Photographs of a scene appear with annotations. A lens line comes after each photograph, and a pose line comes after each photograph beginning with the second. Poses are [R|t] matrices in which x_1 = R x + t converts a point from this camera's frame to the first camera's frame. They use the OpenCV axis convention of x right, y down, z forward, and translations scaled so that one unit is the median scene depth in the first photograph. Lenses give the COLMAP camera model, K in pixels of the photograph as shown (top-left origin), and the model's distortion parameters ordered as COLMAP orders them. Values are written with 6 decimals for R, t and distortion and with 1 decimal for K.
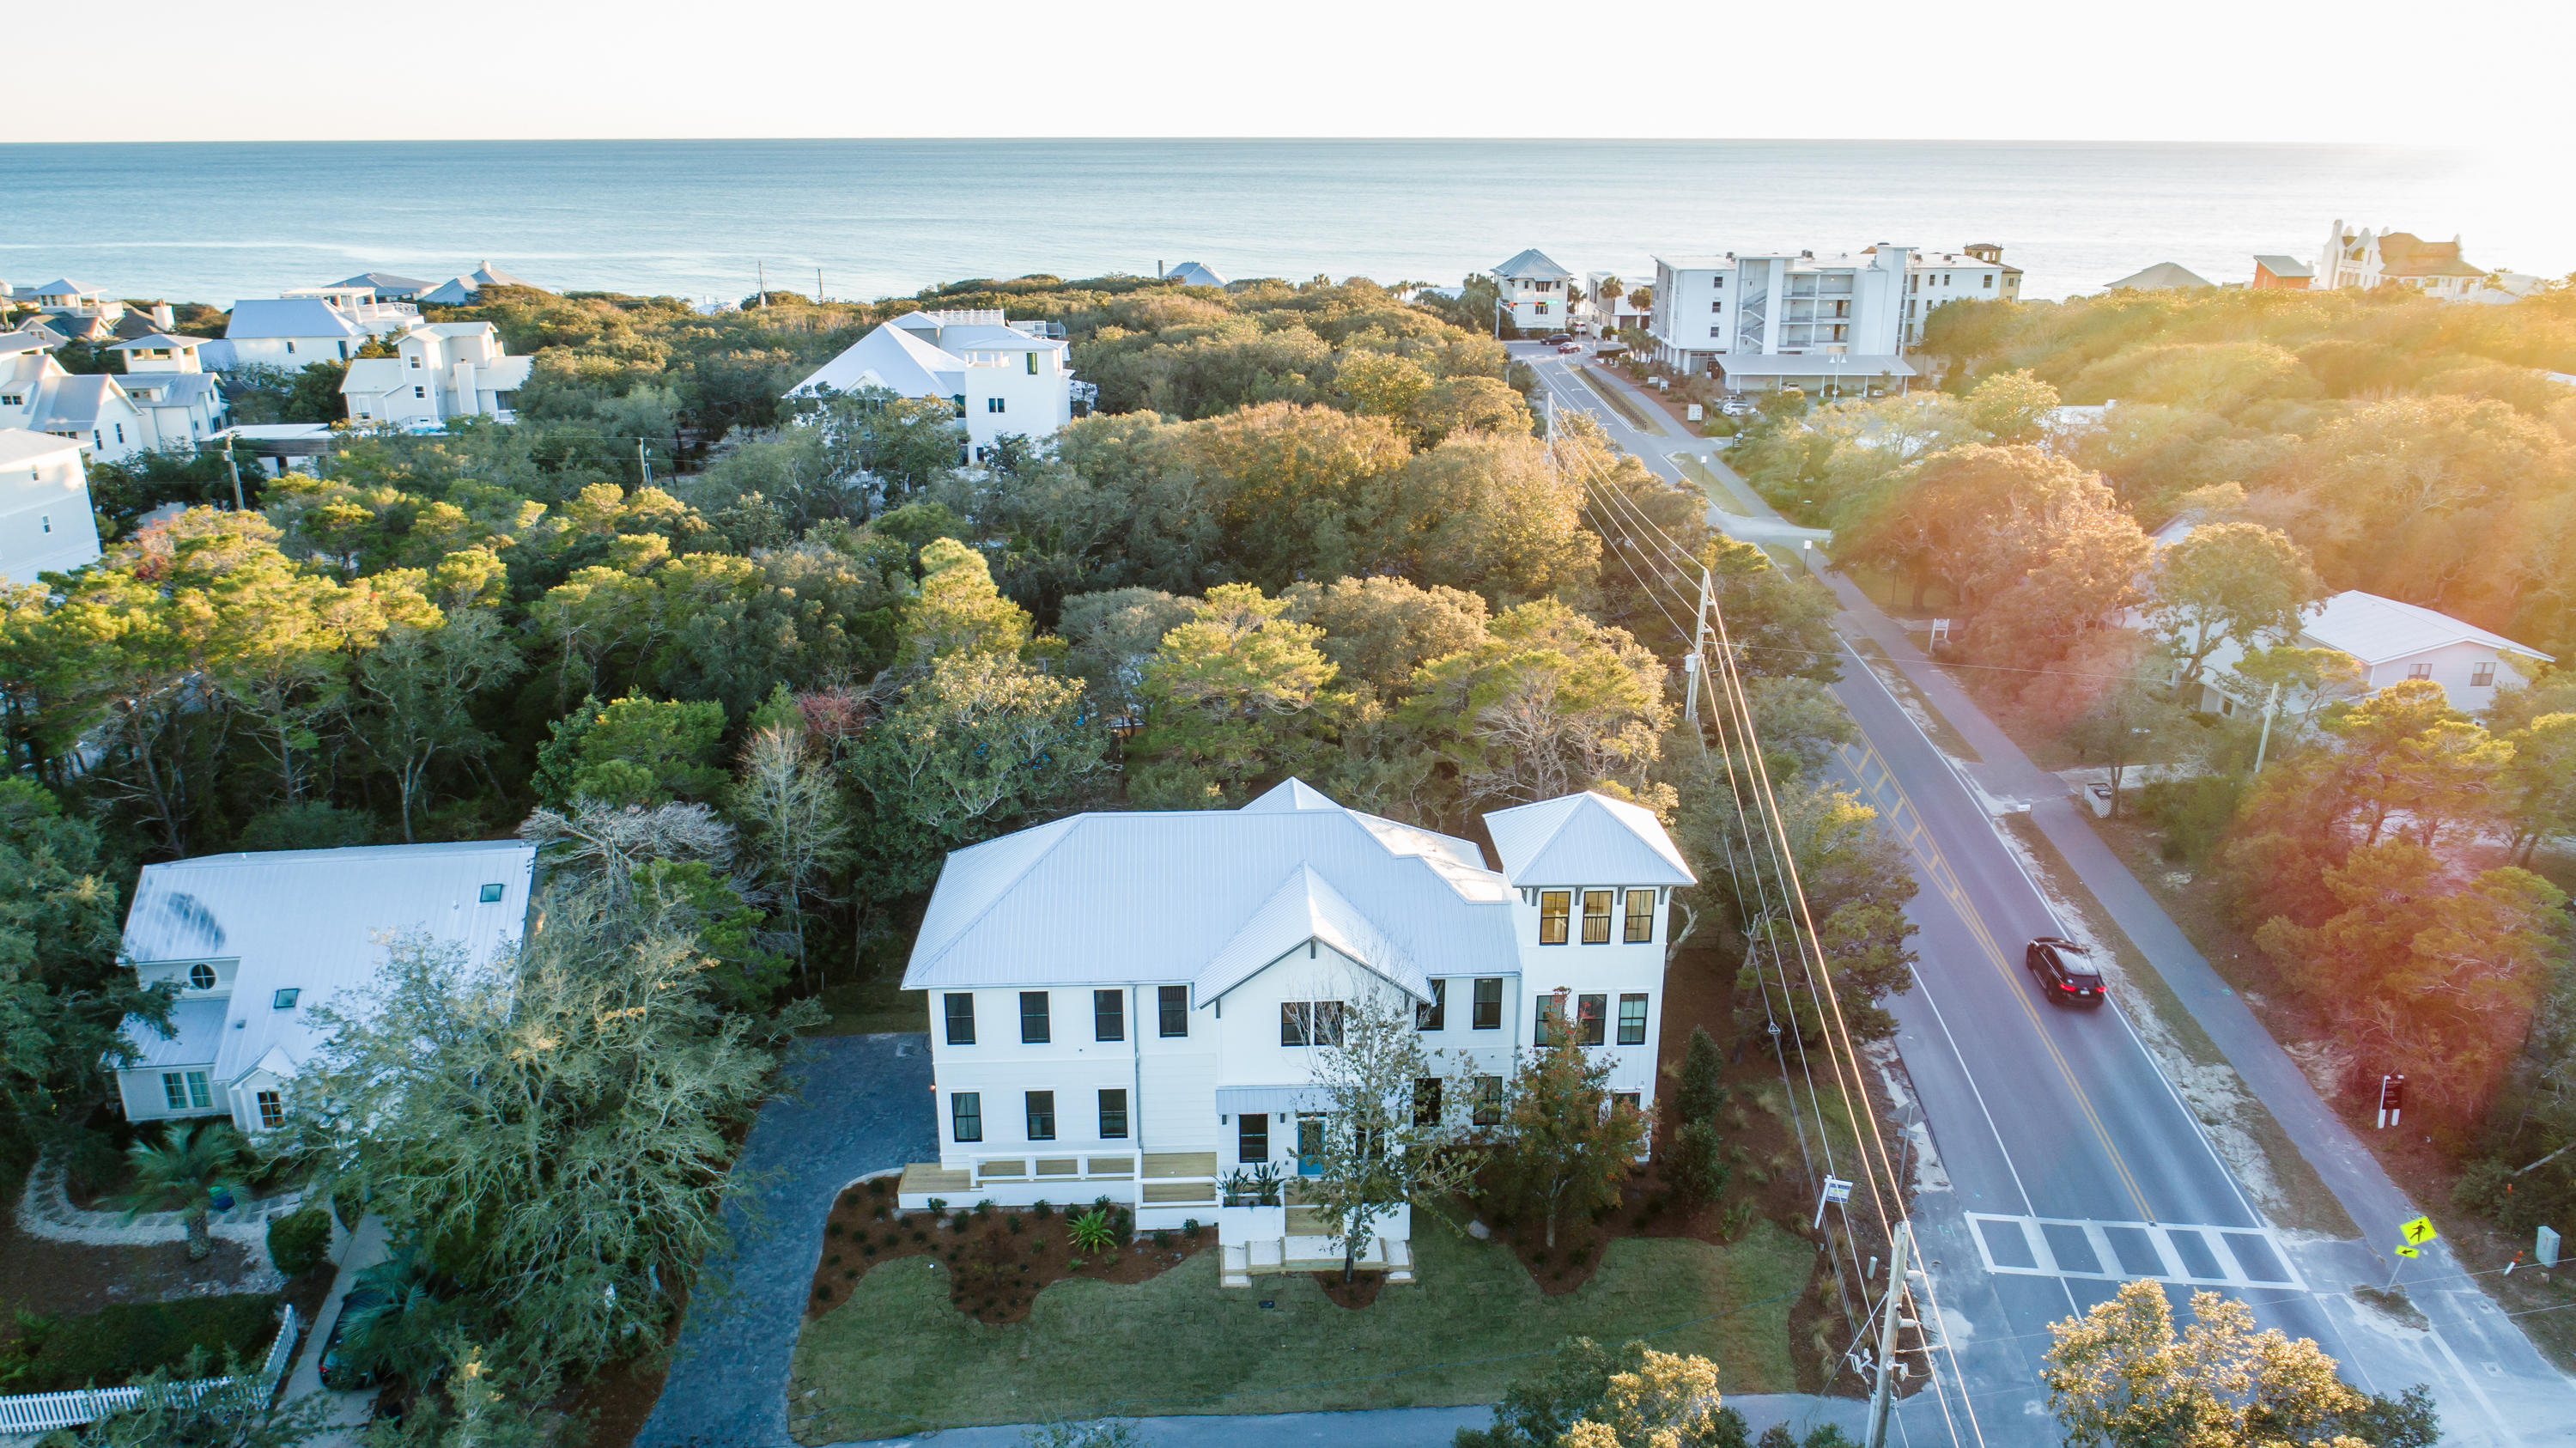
lens RADIAL K [[1766.9, 0, 1283.4], [0, 1766.9, 730.2], [0, 0, 1]] dist [-0.015464, 0.002348]
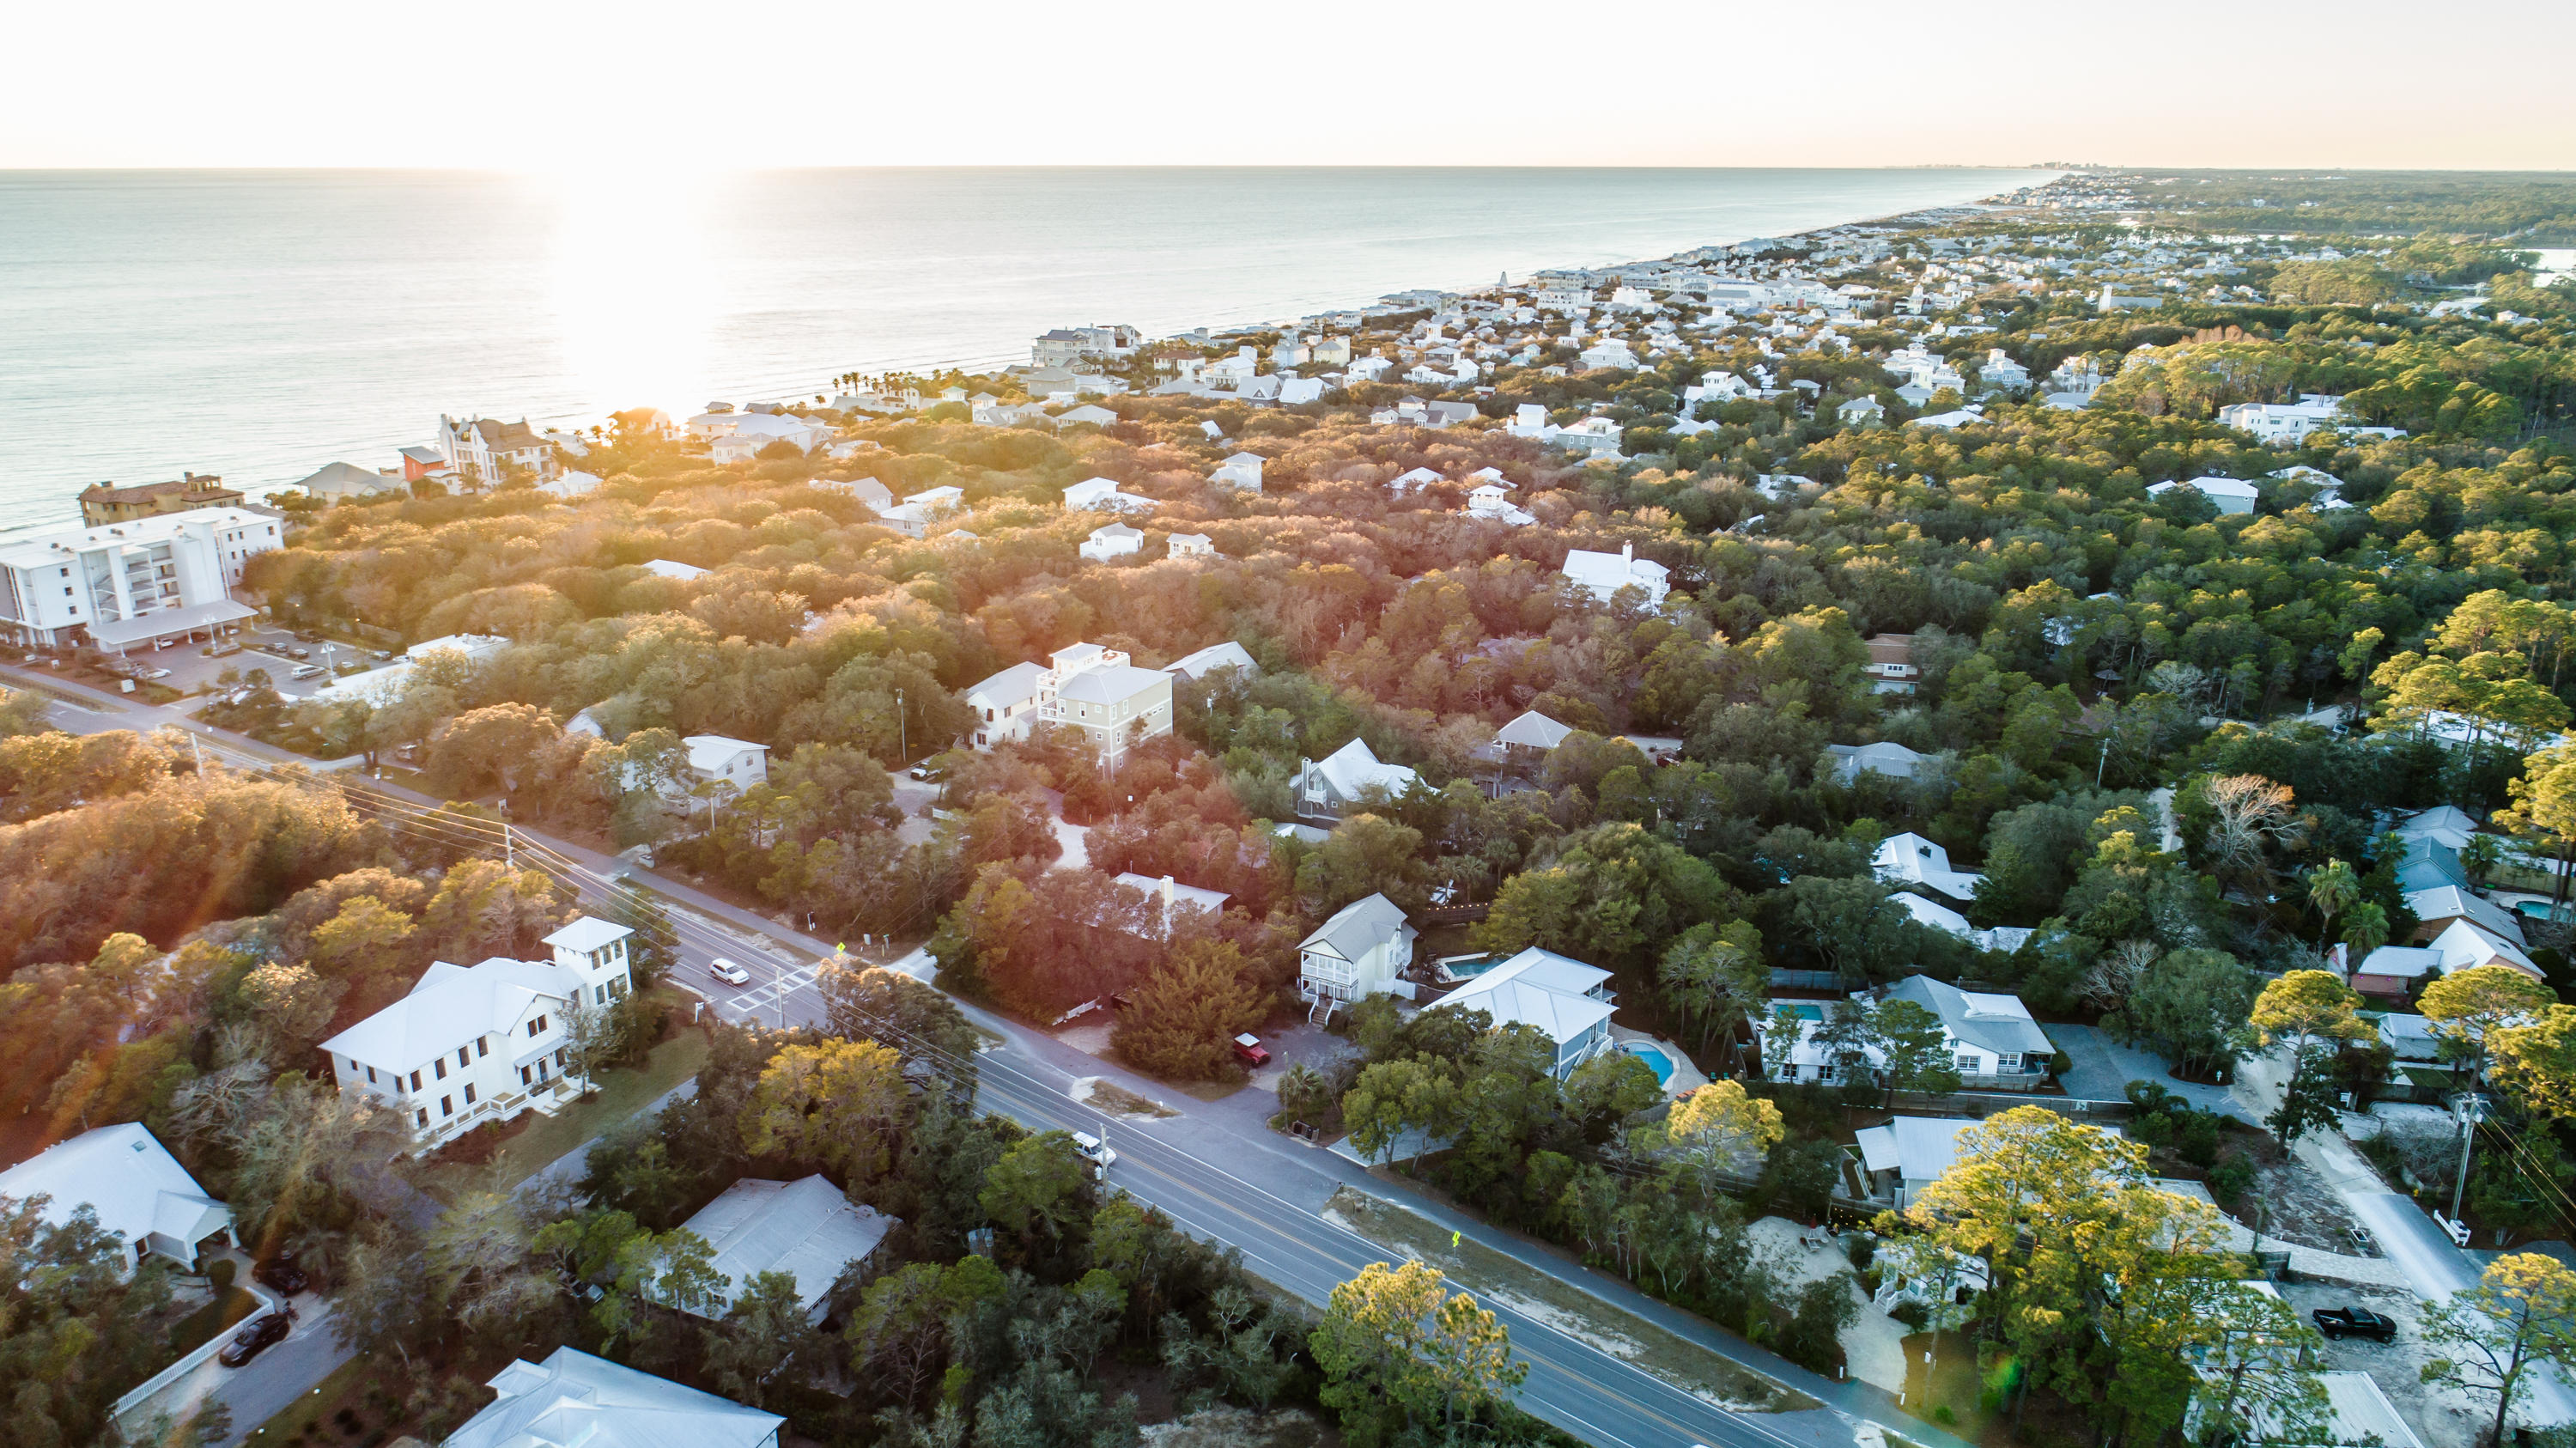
lens RADIAL K [[1755.2, 0, 1271.5], [0, 1755.2, 754.9], [0, 0, 1]] dist [0.003440, -0.000231]
pose [[0.514155, -0.279326, 0.810939, -1.515517], [0.277799, 0.948751, 0.150664, -0.340546], [-0.811463, 0.147814, 0.565401, -1.602061]]
